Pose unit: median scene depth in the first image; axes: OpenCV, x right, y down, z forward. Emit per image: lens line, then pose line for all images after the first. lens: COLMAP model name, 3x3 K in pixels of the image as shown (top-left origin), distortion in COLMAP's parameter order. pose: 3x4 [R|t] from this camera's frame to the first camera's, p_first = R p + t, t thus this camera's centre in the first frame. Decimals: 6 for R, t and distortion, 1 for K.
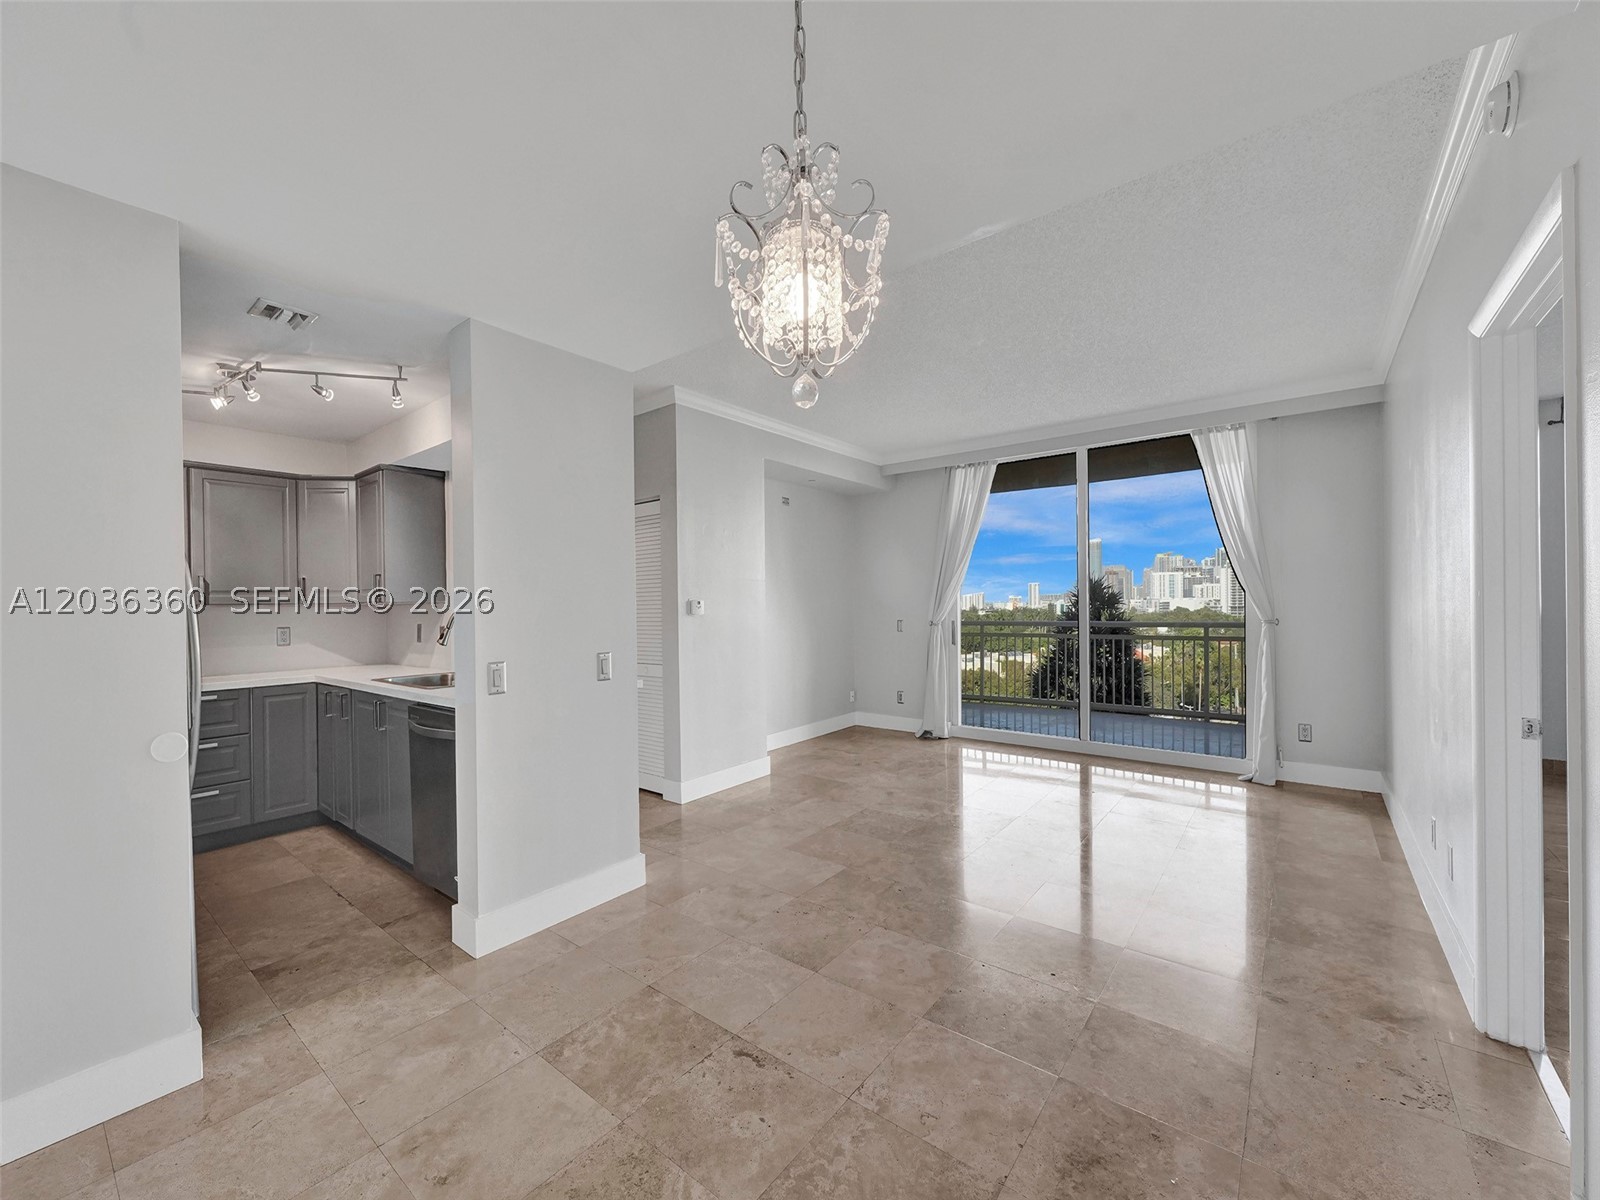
lens RADIAL K [[643.4, 0, 794.2], [0, 643.4, 605.3], [0, 0, 1]] dist [0.016011, 0.000873]
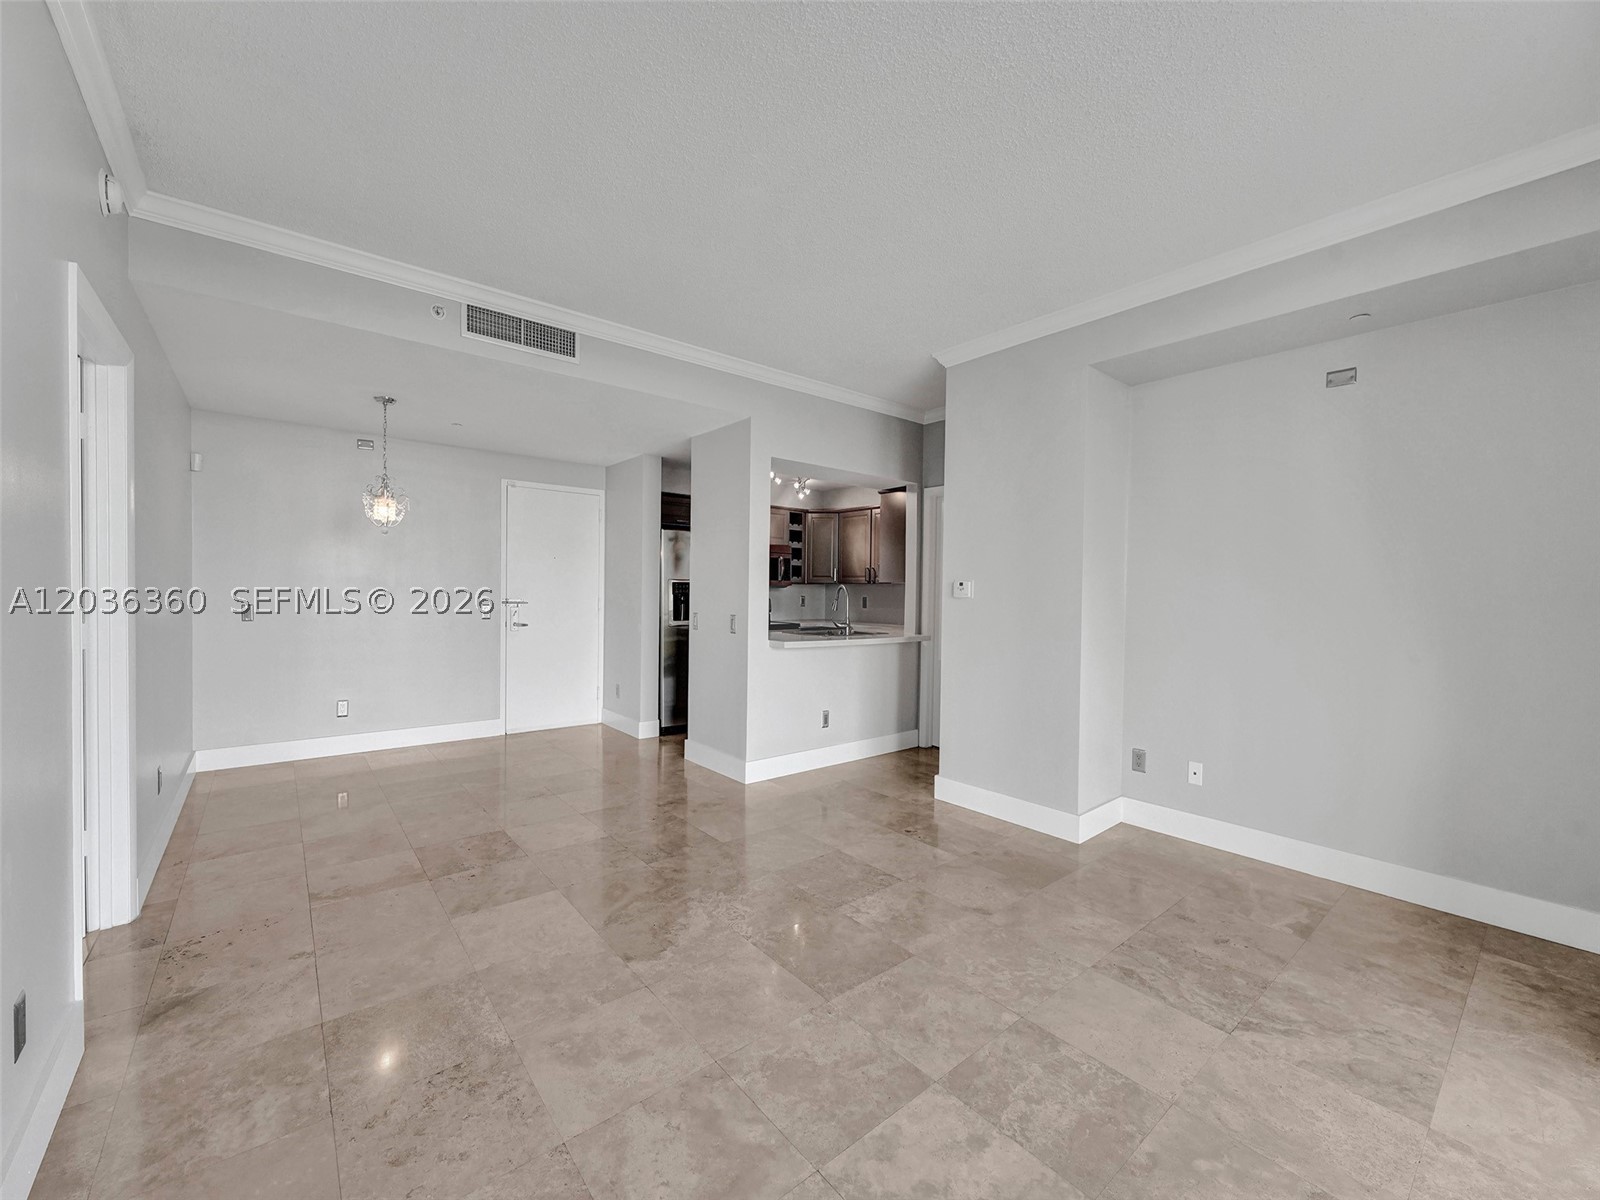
lens RADIAL K [[643.4, 0, 784.8], [0, 643.4, 598.4], [0, 0, 1]] dist [0.016011, 0.000873]
pose [[-0.229679, 0.023203, -0.972990, 0.754648], [-0.010222, 0.999603, 0.026251, -0.005089], [0.973213, 0.015976, -0.229351, 0.958958]]
